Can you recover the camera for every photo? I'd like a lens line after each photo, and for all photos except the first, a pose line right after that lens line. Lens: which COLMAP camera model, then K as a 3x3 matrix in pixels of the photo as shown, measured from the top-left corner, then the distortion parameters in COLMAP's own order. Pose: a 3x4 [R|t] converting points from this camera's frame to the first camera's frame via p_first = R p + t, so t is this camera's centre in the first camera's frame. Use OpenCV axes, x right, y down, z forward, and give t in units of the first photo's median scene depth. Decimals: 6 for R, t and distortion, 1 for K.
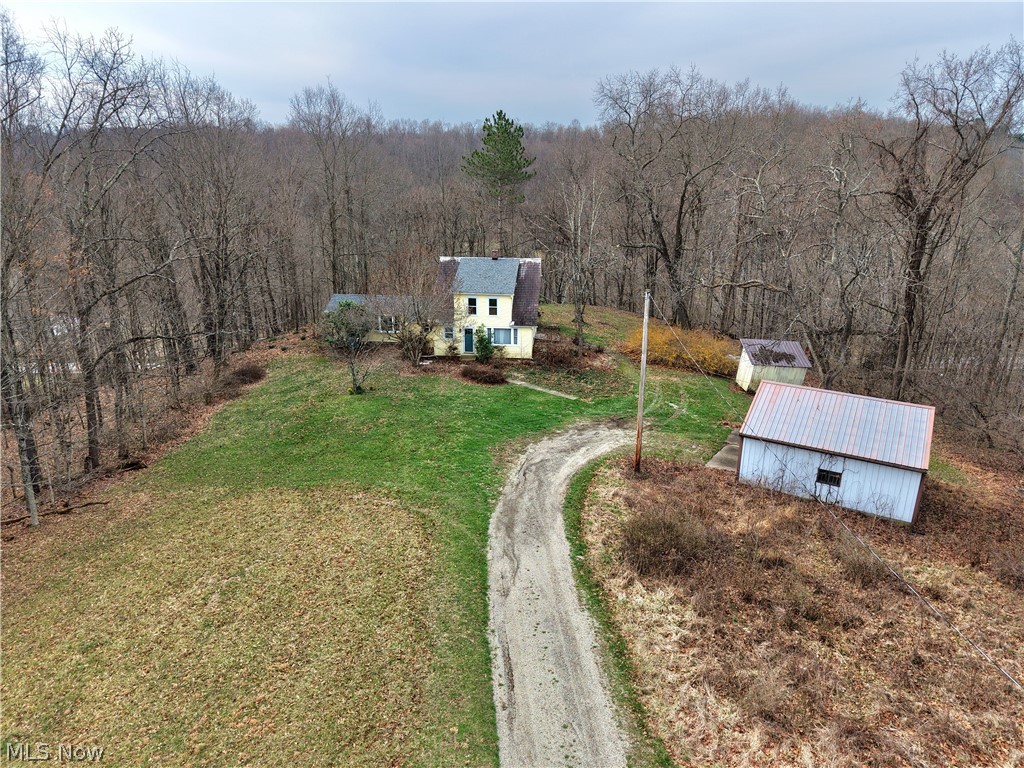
lens RADIAL K [[685.7, 0, 512.0], [0, 685.7, 384.0], [0, 0, 1]] dist [0.061756, -0.064246]
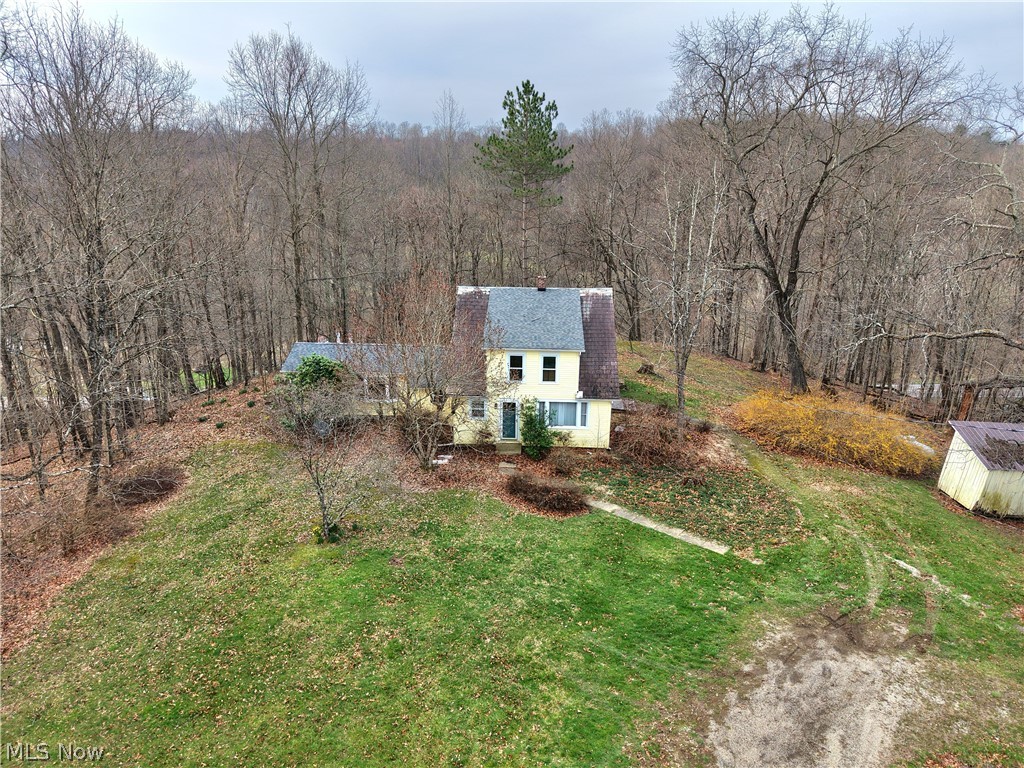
lens RADIAL K [[685.7, 0, 512.0], [0, 685.7, 384.0], [0, 0, 1]] dist [0.061756, -0.064246]
pose [[0.999469, -0.007874, 0.031620, -0.081269], [0.008174, 0.999923, -0.009387, -0.092790], [-0.031544, 0.009640, 0.999456, 0.373153]]
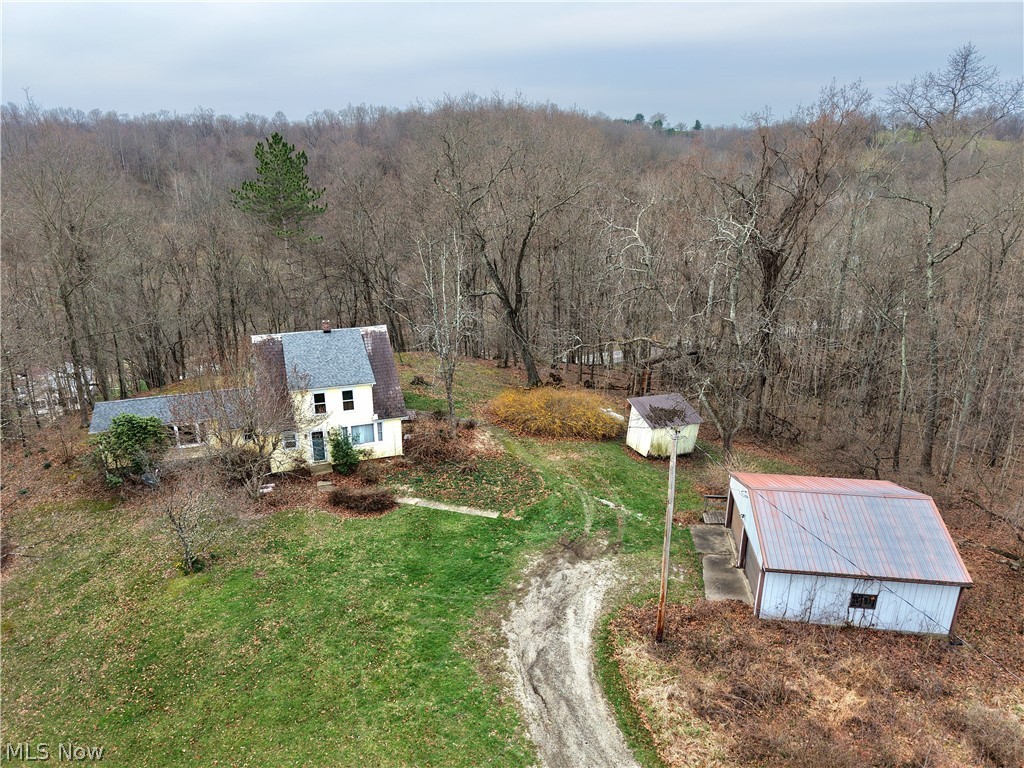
lens RADIAL K [[685.7, 0, 512.0], [0, 685.7, 384.0], [0, 0, 1]] dist [0.061756, -0.064246]
pose [[0.918531, -0.136438, 0.371060, -0.143785], [0.131231, 0.990569, 0.039376, -0.136754], [-0.372933, 0.012526, 0.927774, 0.200793]]
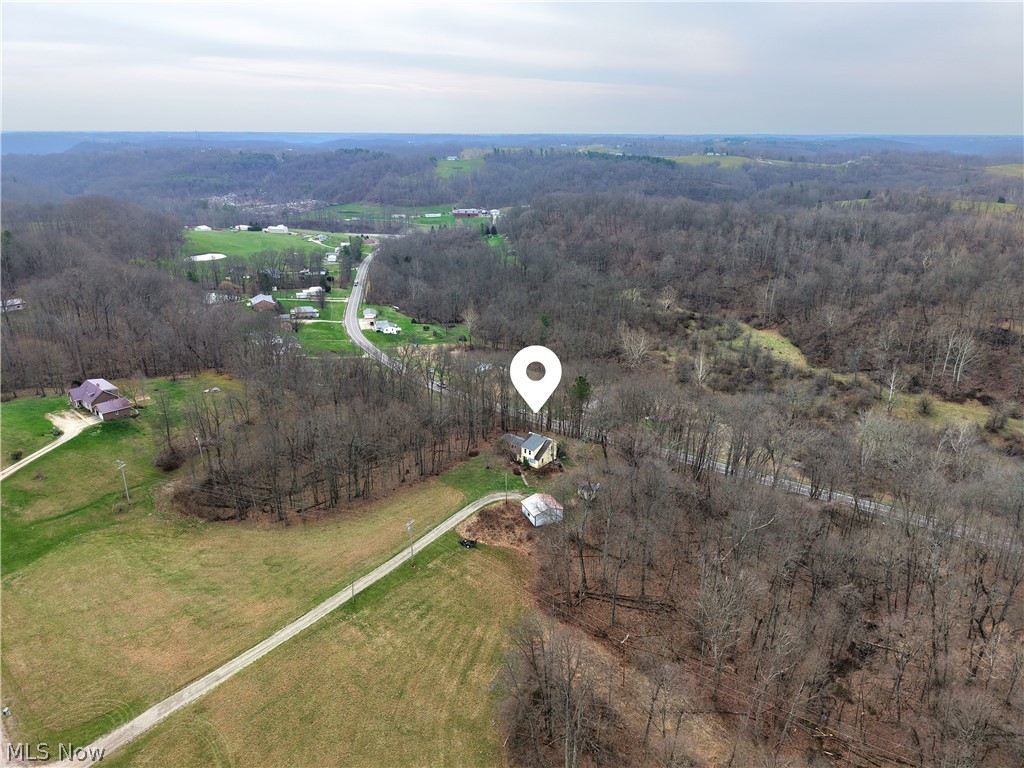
lens RADIAL K [[685.2, 0, 524.4], [0, 685.2, 383.0], [0, 0, 1]] dist [0.058354, -0.071995]
pose [[0.821733, 0.198706, -0.534107, 1.814626], [-0.187160, 0.979354, 0.076404, -0.745691], [0.538261, 0.037180, 0.841957, -2.092080]]
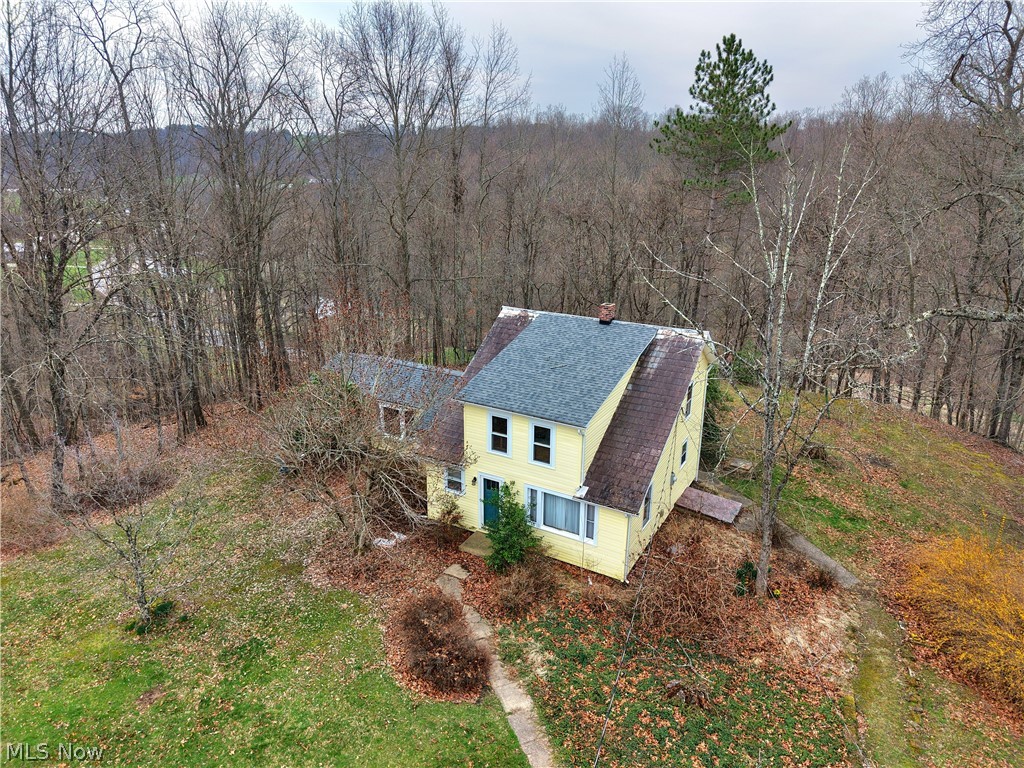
lens RADIAL K [[685.7, 0, 512.0], [0, 685.7, 384.0], [0, 0, 1]] dist [0.061756, -0.064246]
pose [[0.902635, 0.137210, -0.407951, 0.122302], [-0.137631, 0.990074, 0.028478, -0.158251], [0.407809, 0.030442, 0.912560, 0.603527]]
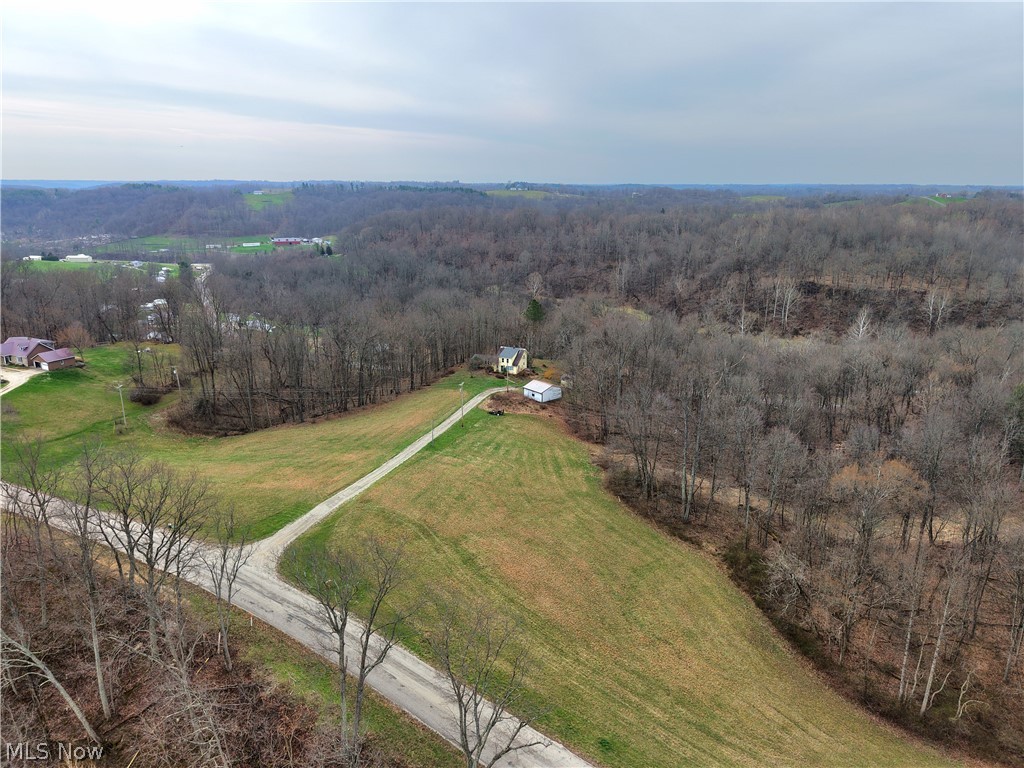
lens RADIAL K [[685.7, 0, 512.0], [0, 685.7, 384.0], [0, 0, 1]] dist [0.061756, -0.064246]
pose [[0.946658, 0.092678, -0.308624, 1.252465], [-0.106642, 0.993885, -0.028652, 0.136290], [0.304081, 0.060036, 0.950753, -2.818470]]
